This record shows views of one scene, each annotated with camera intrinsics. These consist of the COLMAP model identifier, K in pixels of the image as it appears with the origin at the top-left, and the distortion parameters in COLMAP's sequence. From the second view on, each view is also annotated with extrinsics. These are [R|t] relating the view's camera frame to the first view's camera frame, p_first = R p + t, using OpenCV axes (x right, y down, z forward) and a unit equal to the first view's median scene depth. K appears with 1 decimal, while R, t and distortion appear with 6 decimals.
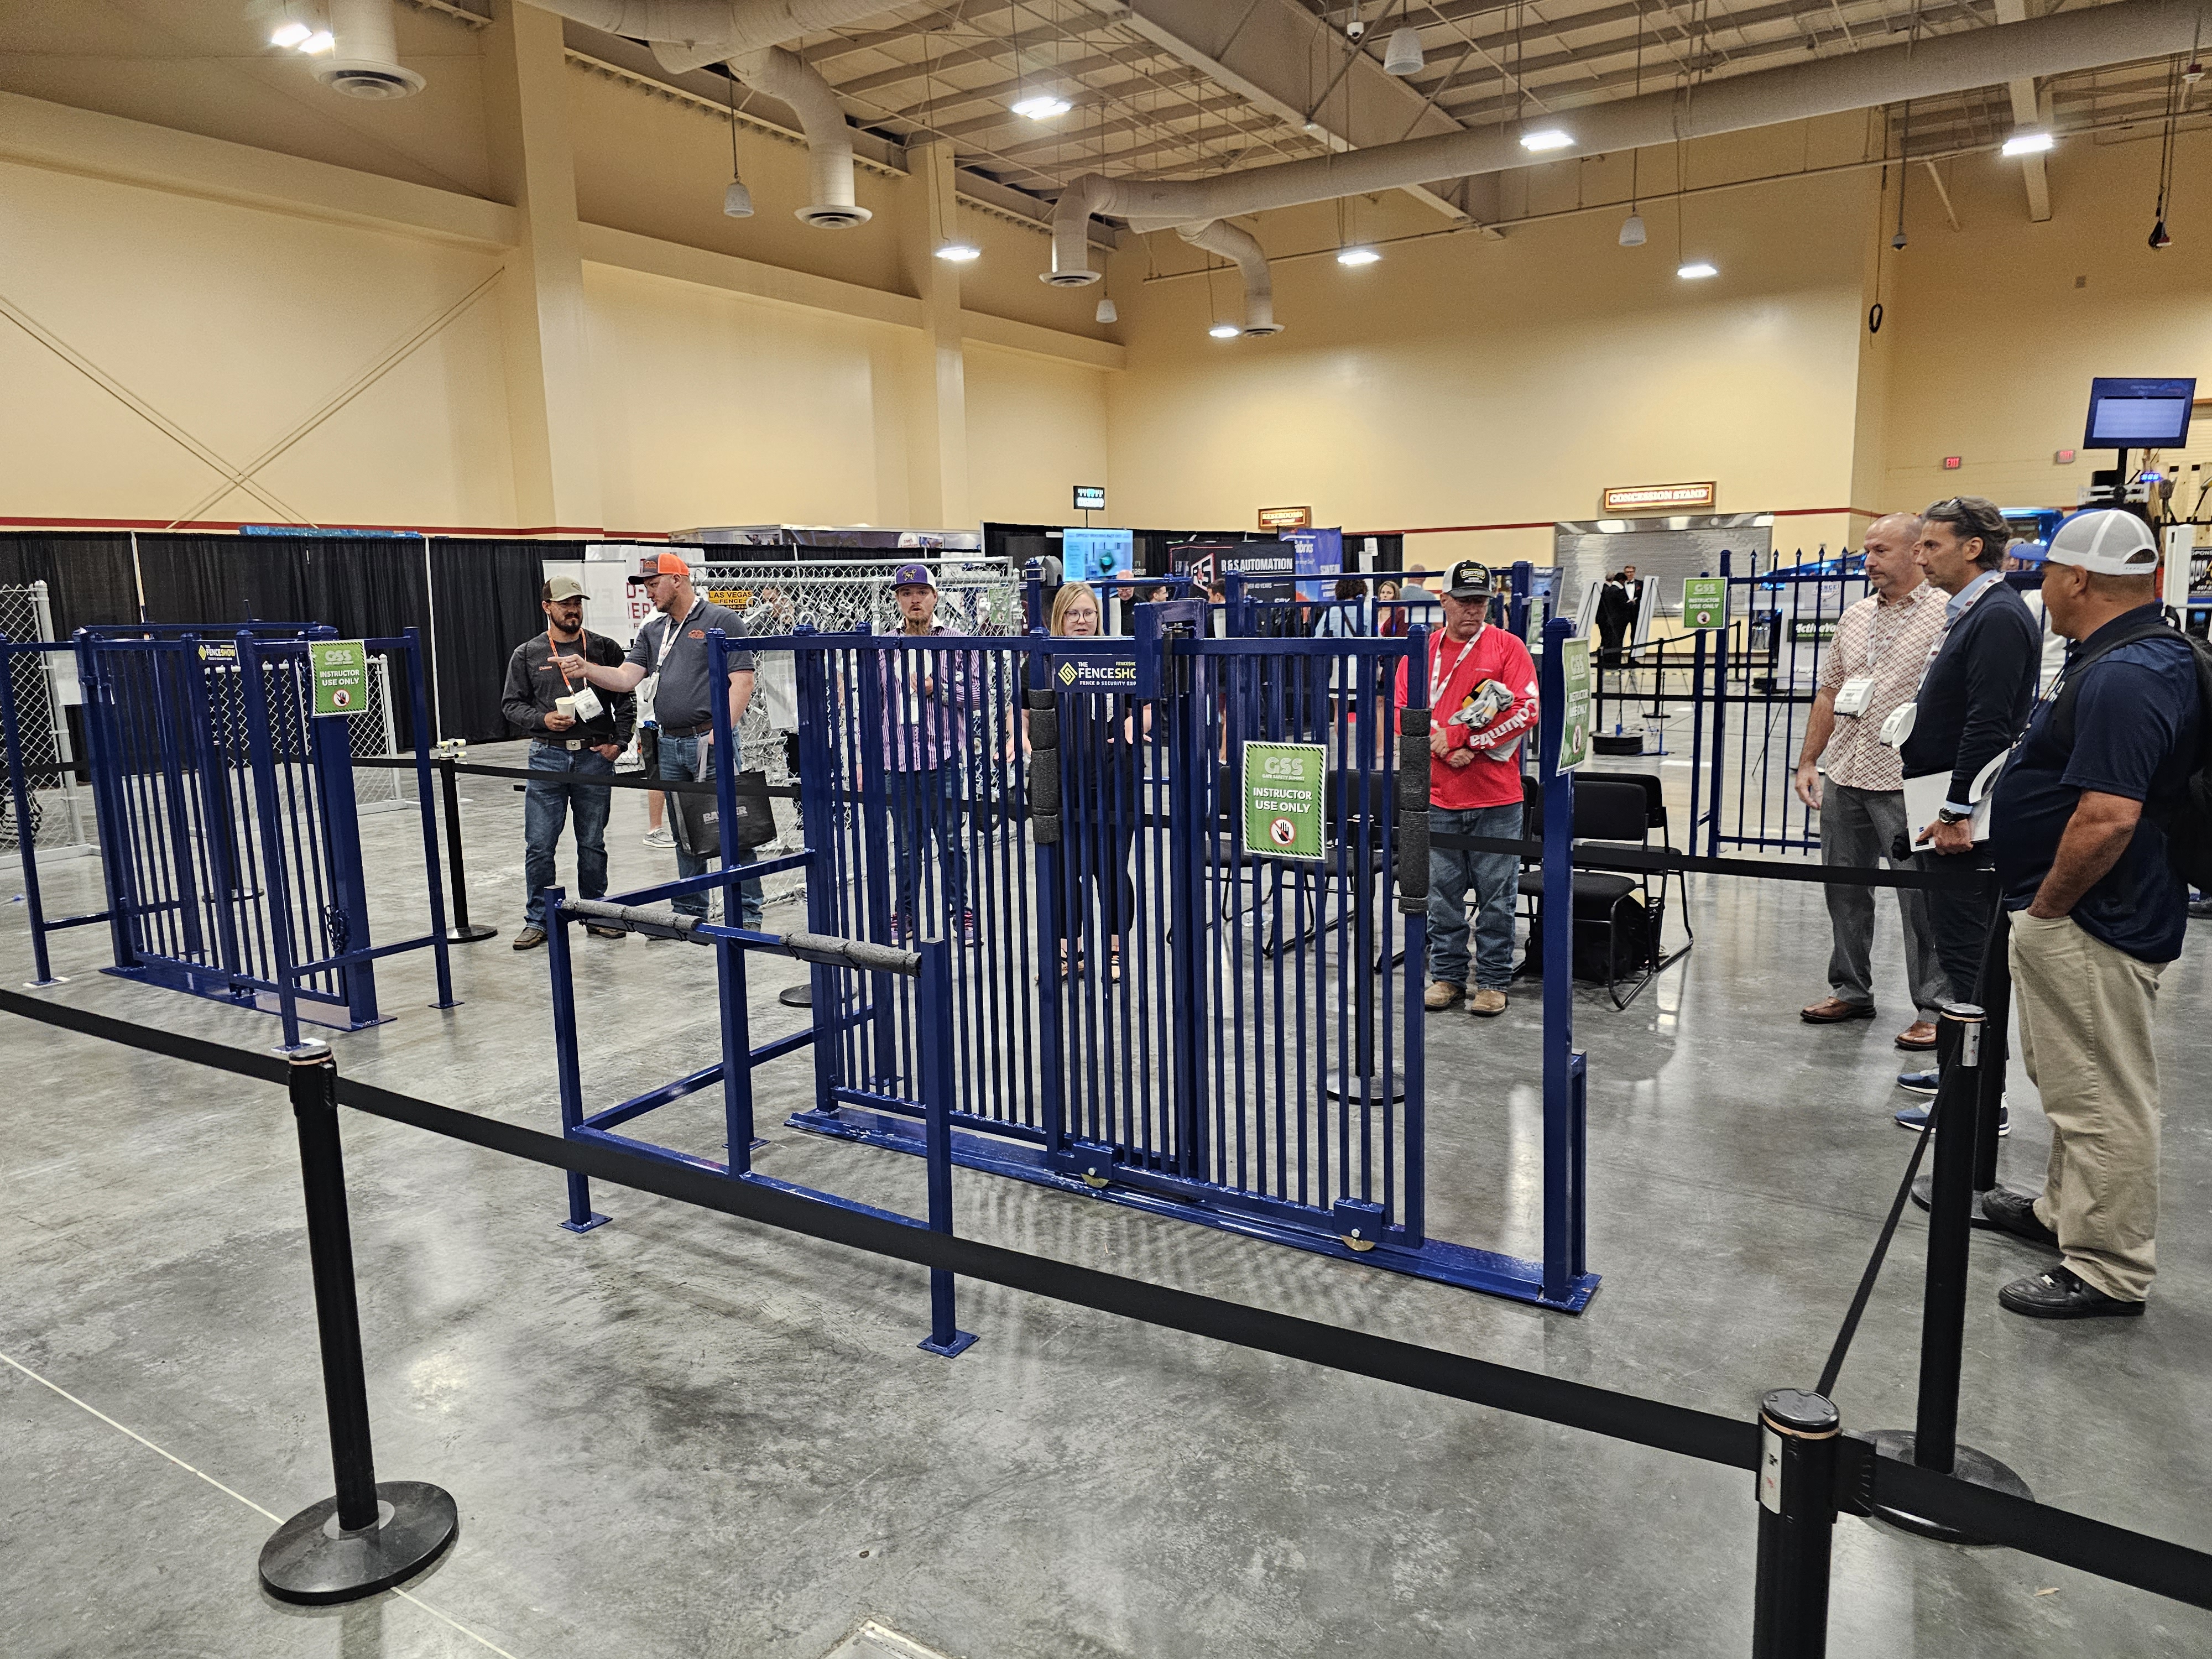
lens RADIAL K [[1481.2, 0, 1097.3], [0, 1481.2, 813.7], [0, 0, 1]] dist [0.065033, -0.080224]
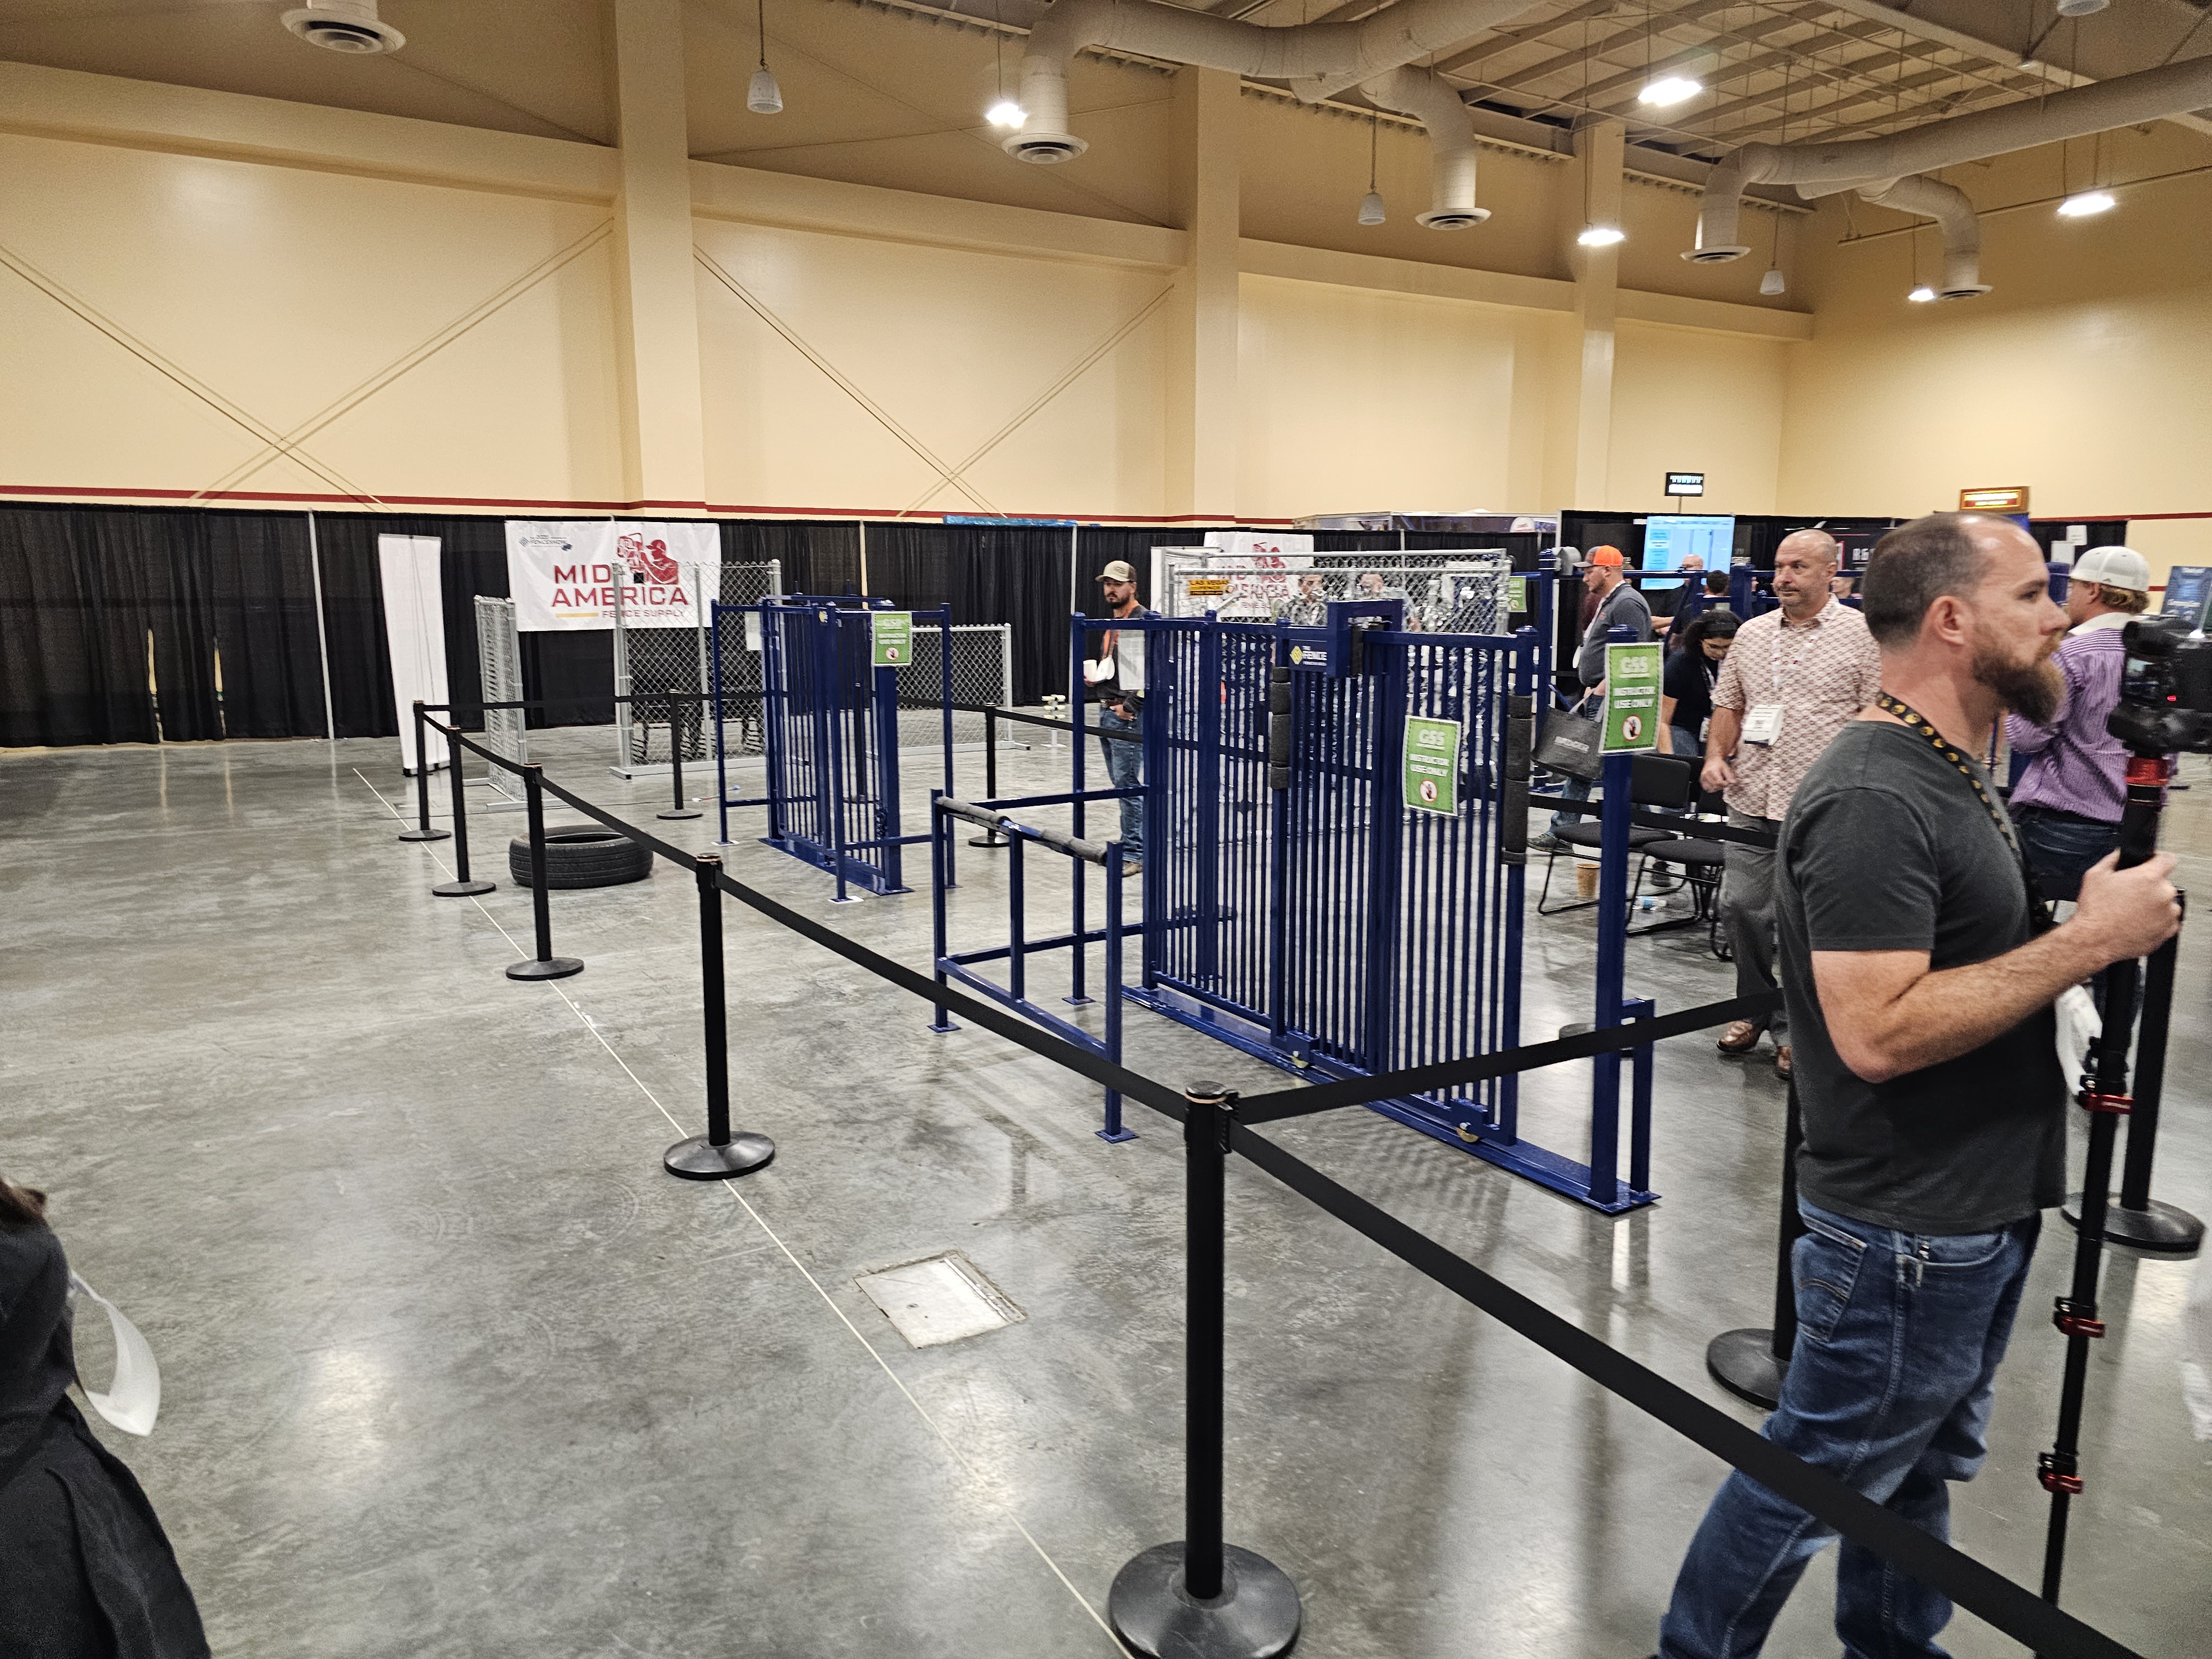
lens RADIAL K [[1471.0, 0, 1099.1], [0, 1471.0, 820.0], [0, 0, 1]] dist [0.042335, -0.045954]
pose [[0.898863, 0.092141, -0.428435, 0.073594], [-0.083899, 0.995745, 0.038127, 0.002252], [0.430124, 0.001674, 0.902768, -0.039678]]
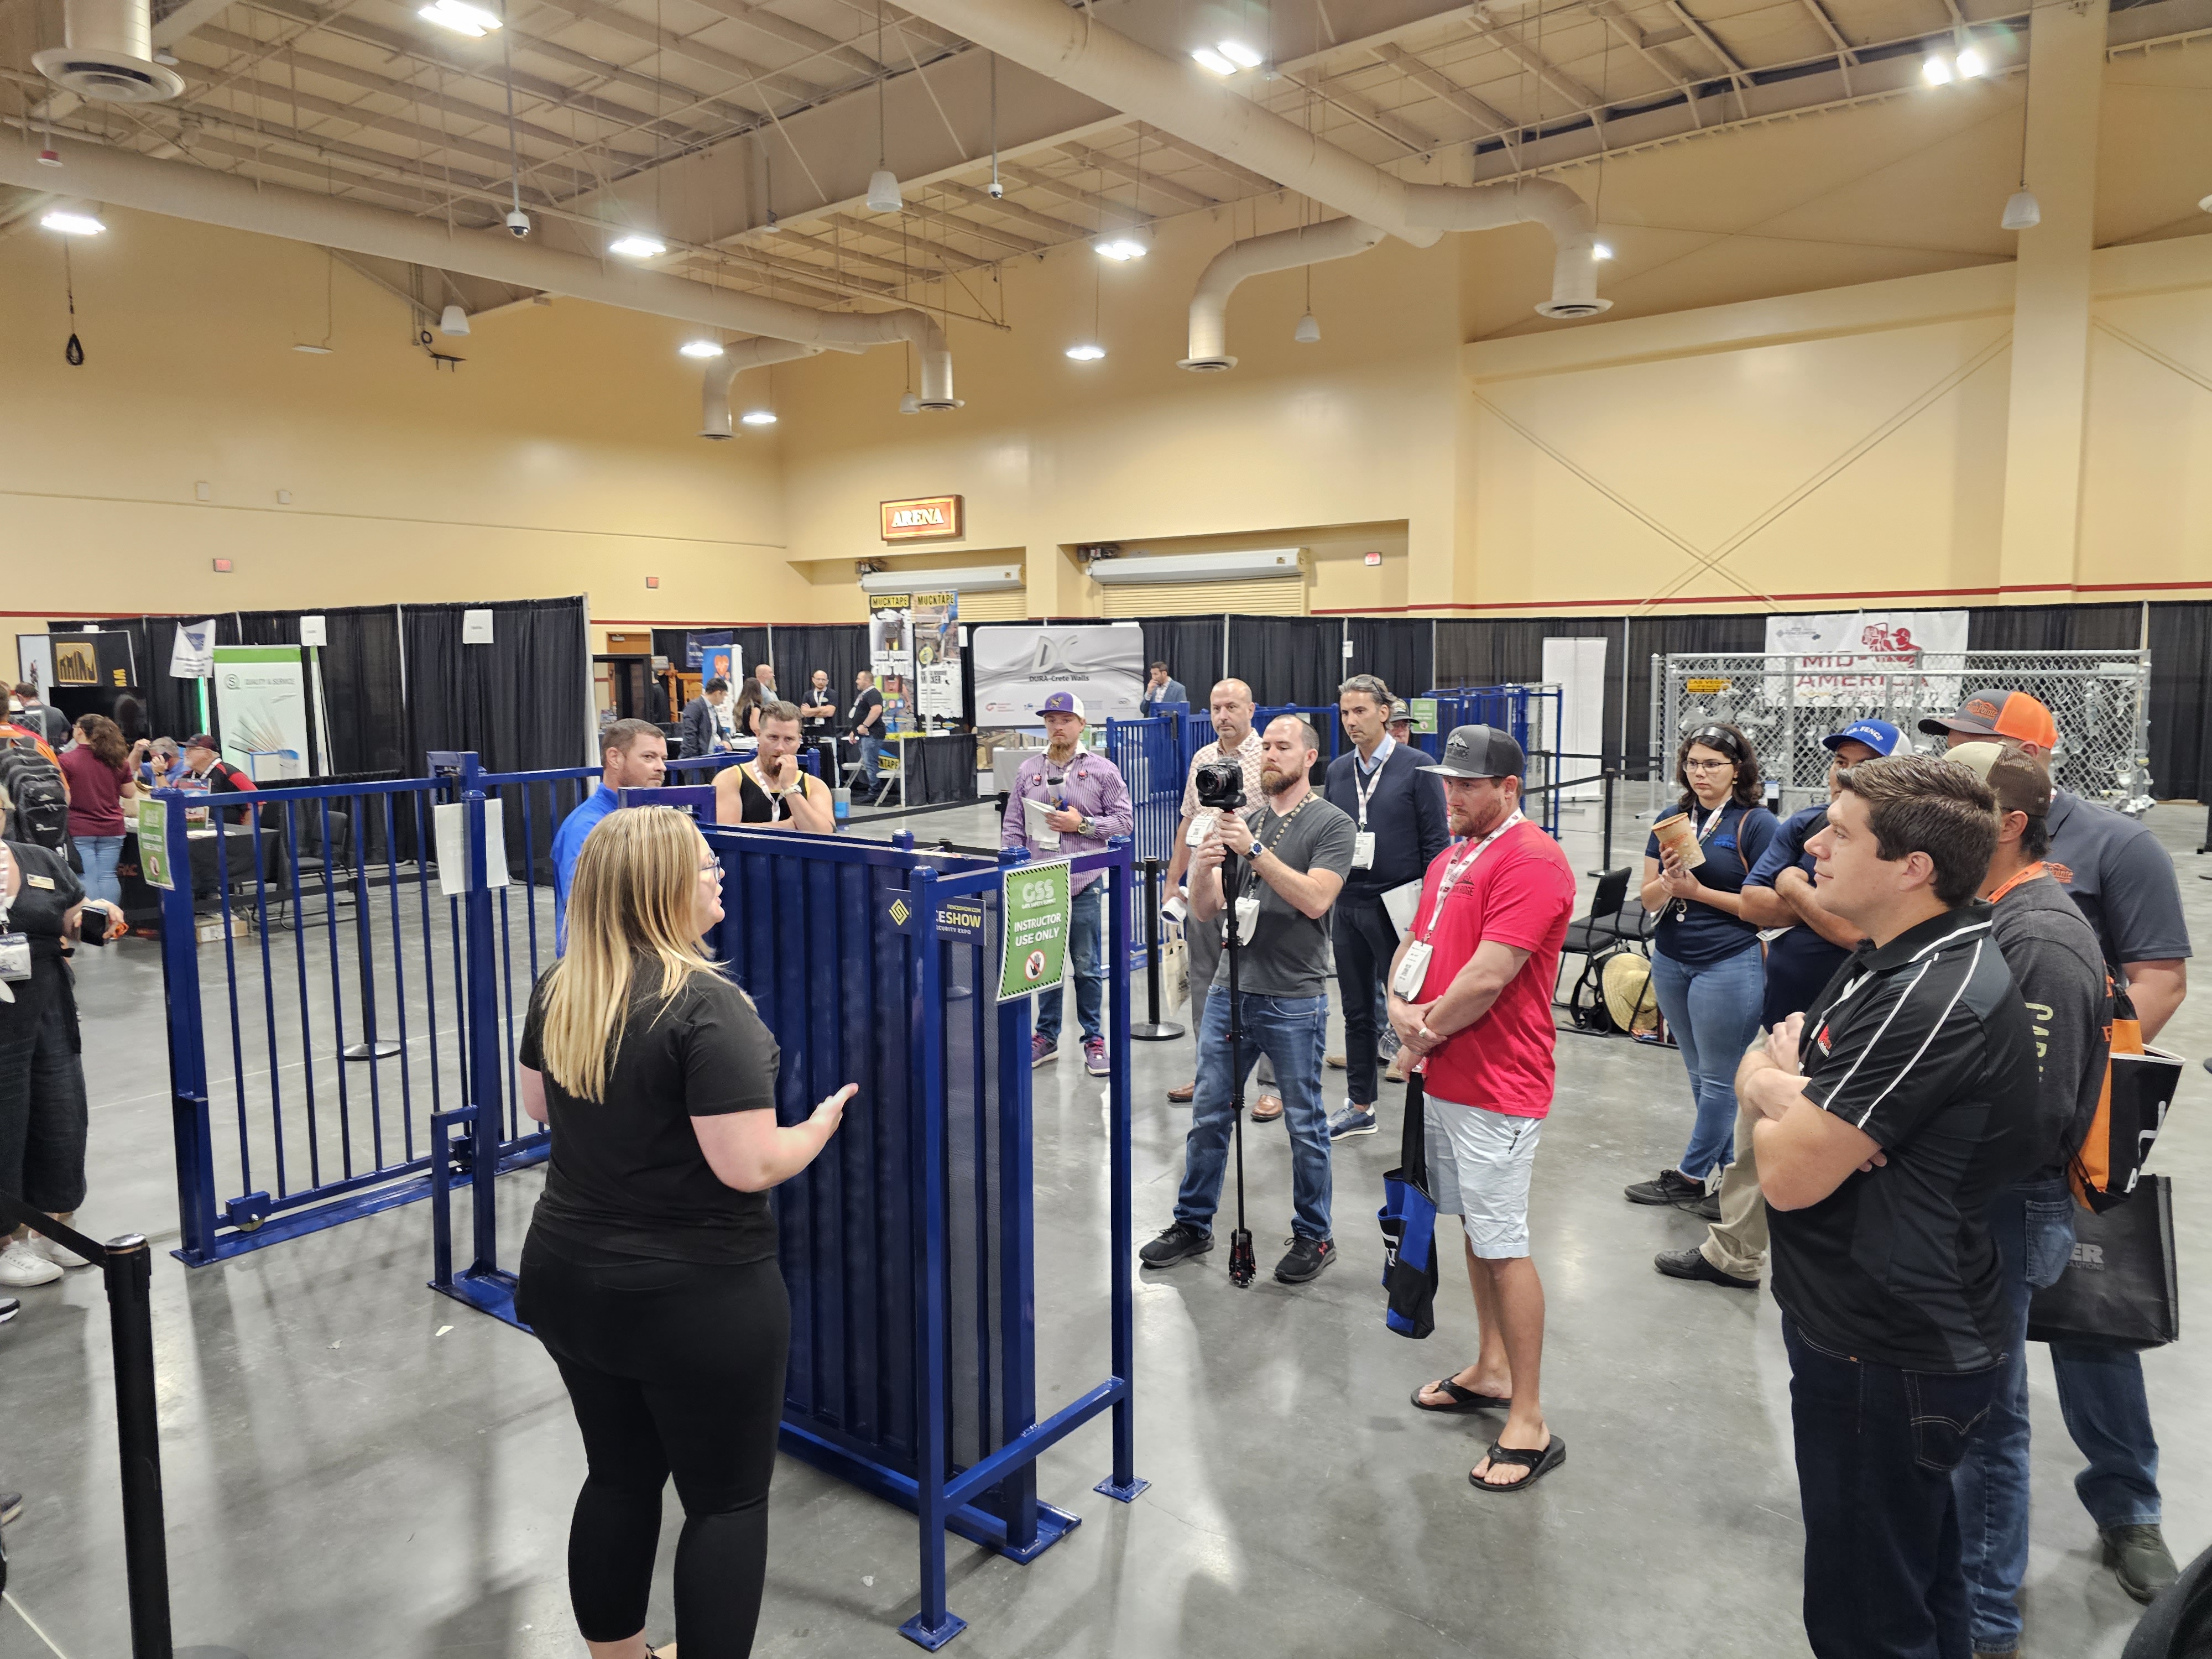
lens RADIAL K [[1481.2, 0, 1097.3], [0, 1481.2, 813.7], [0, 0, 1]] dist [0.065033, -0.080224]
pose [[-0.085573, 0.131556, -0.987608, 0.459340], [-0.137511, 0.980198, 0.142484, -0.052510], [0.986797, 0.148000, -0.065788, 0.184273]]
